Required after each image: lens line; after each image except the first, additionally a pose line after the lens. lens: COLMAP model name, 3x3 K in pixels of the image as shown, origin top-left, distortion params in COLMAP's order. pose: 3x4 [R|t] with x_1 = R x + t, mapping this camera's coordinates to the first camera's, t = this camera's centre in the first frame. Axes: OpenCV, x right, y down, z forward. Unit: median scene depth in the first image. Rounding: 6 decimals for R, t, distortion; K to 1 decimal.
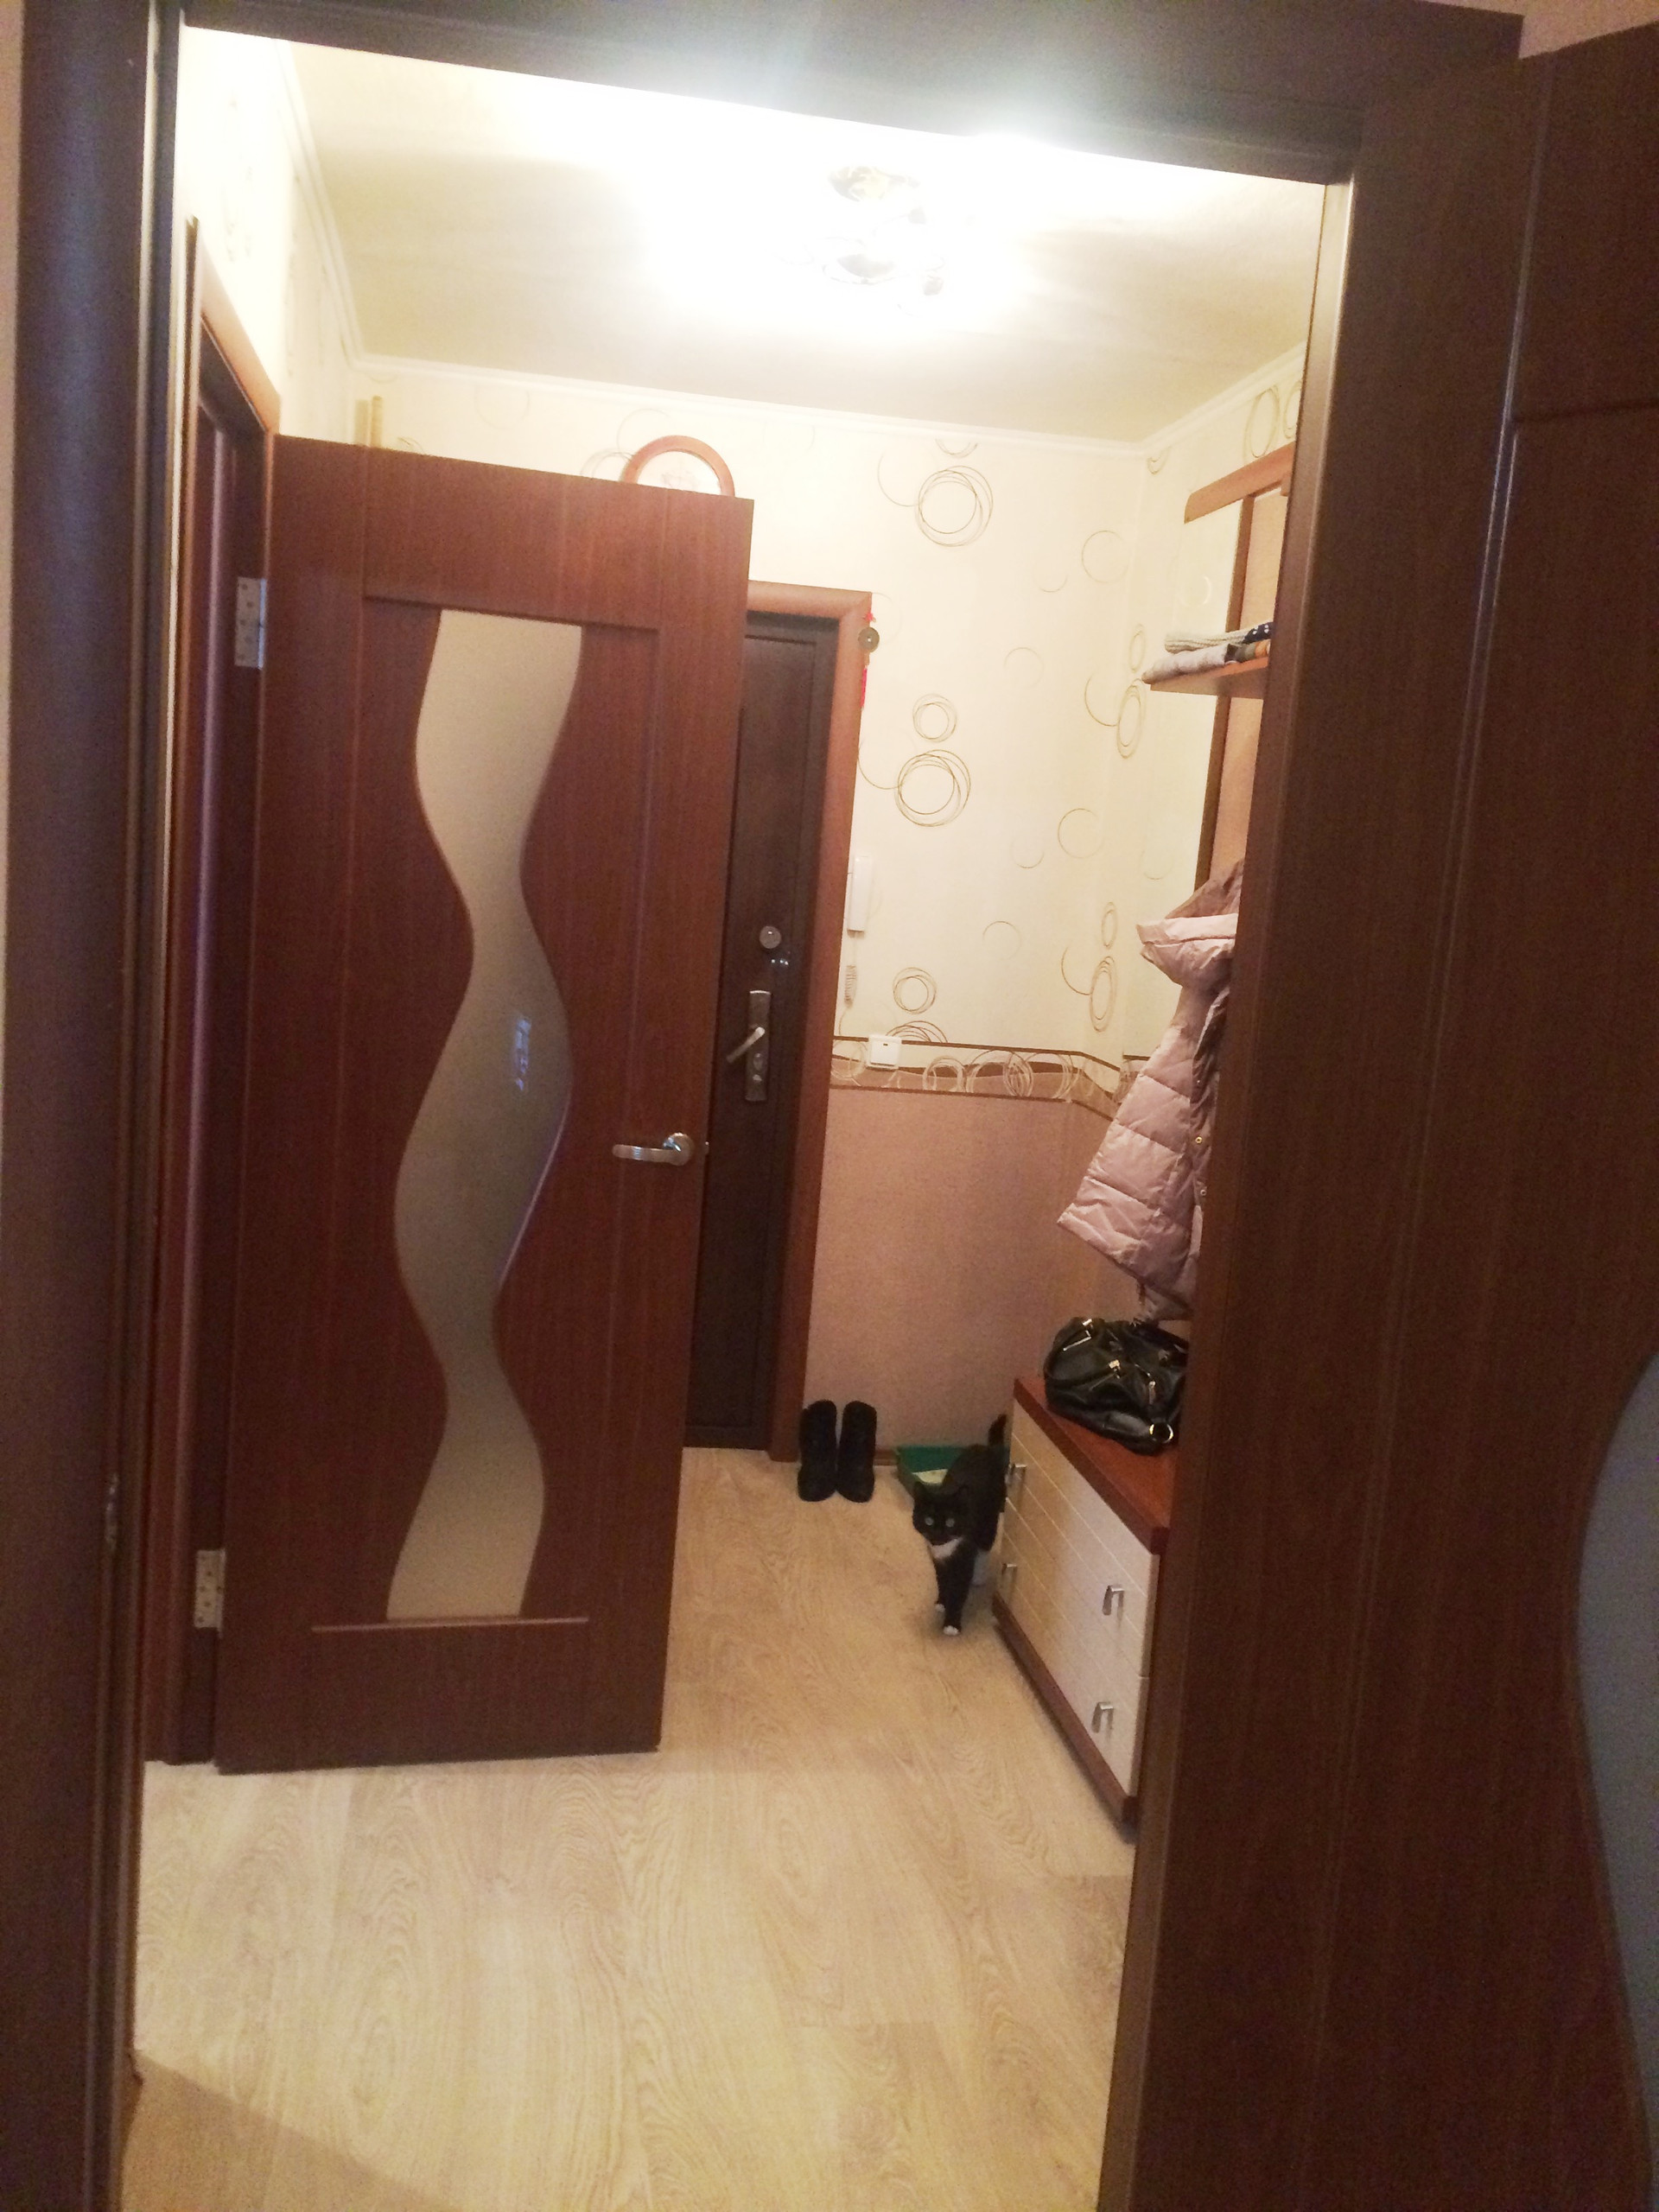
lens RADIAL K [[1910.6, 0, 827.1], [0, 1910.6, 1105.8], [0, 0, 1]] dist [0.082944, -0.117920]
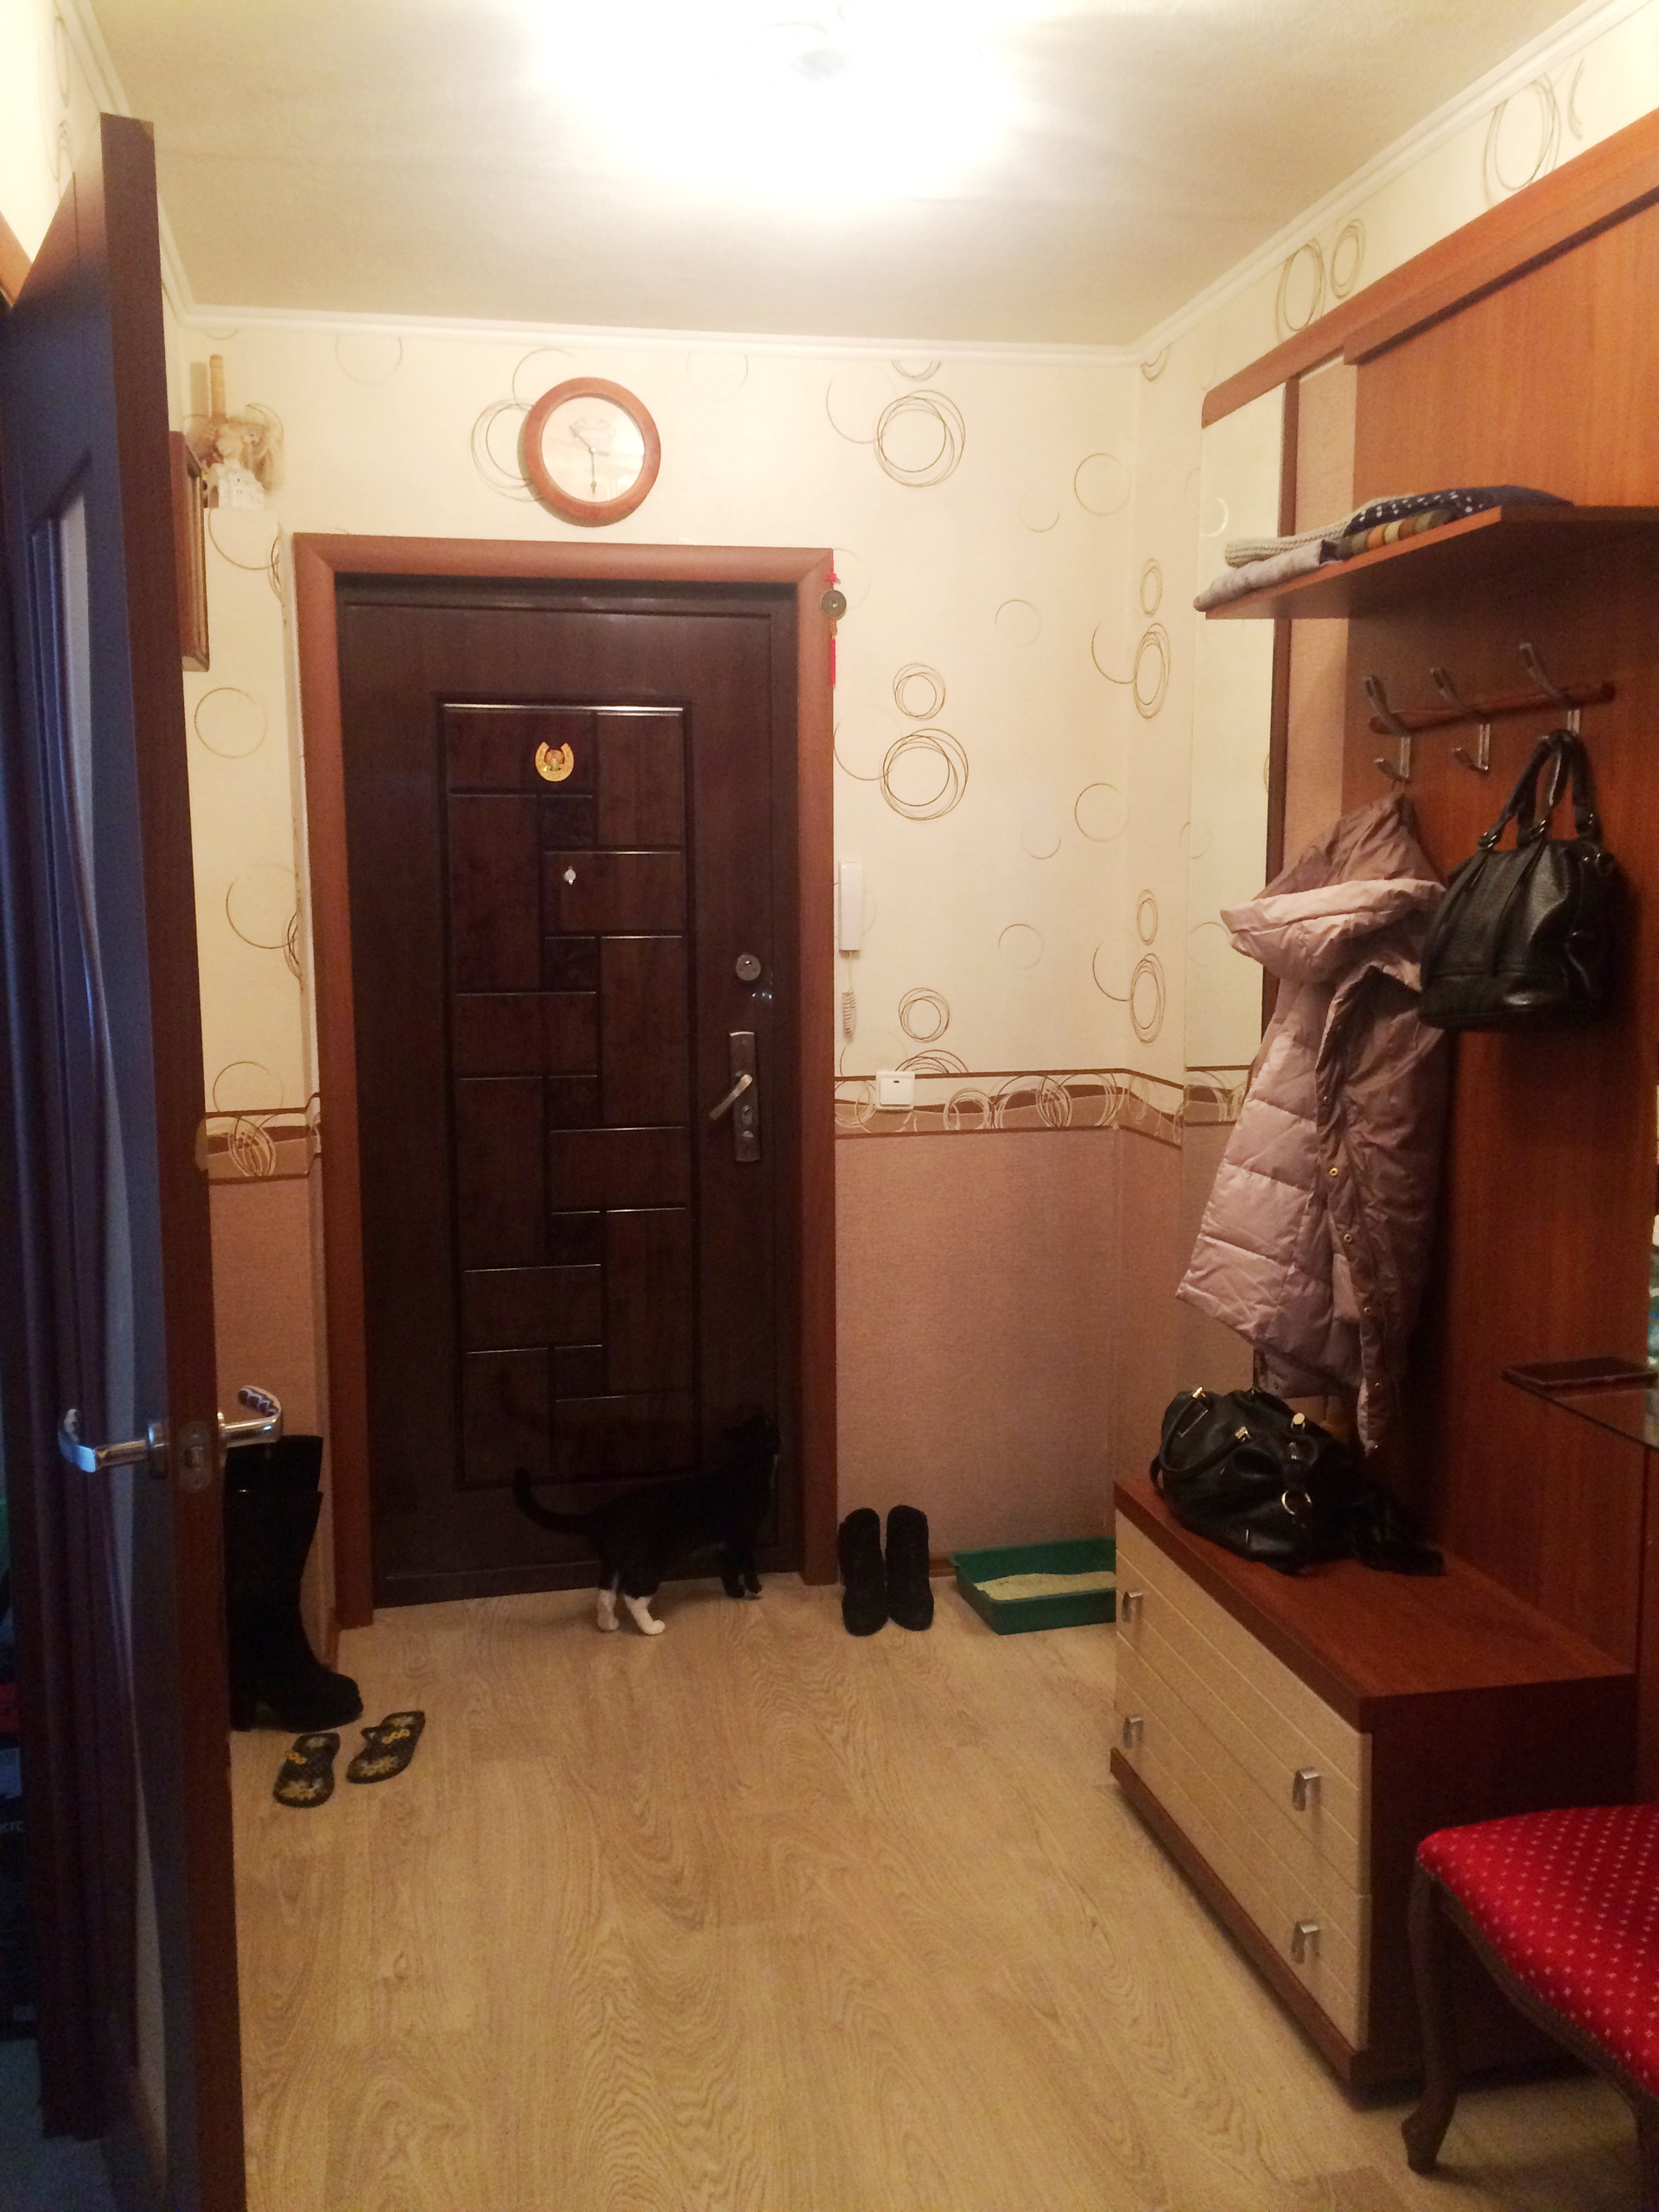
lens RADIAL K [[1910.6, 0, 827.1], [0, 1910.6, 1105.8], [0, 0, 1]] dist [0.082944, -0.117920]
pose [[0.995236, -0.093621, 0.027195, -0.028180], [0.093946, 0.995517, -0.010937, -0.017792], [-0.026049, 0.013440, 0.999570, 0.185733]]
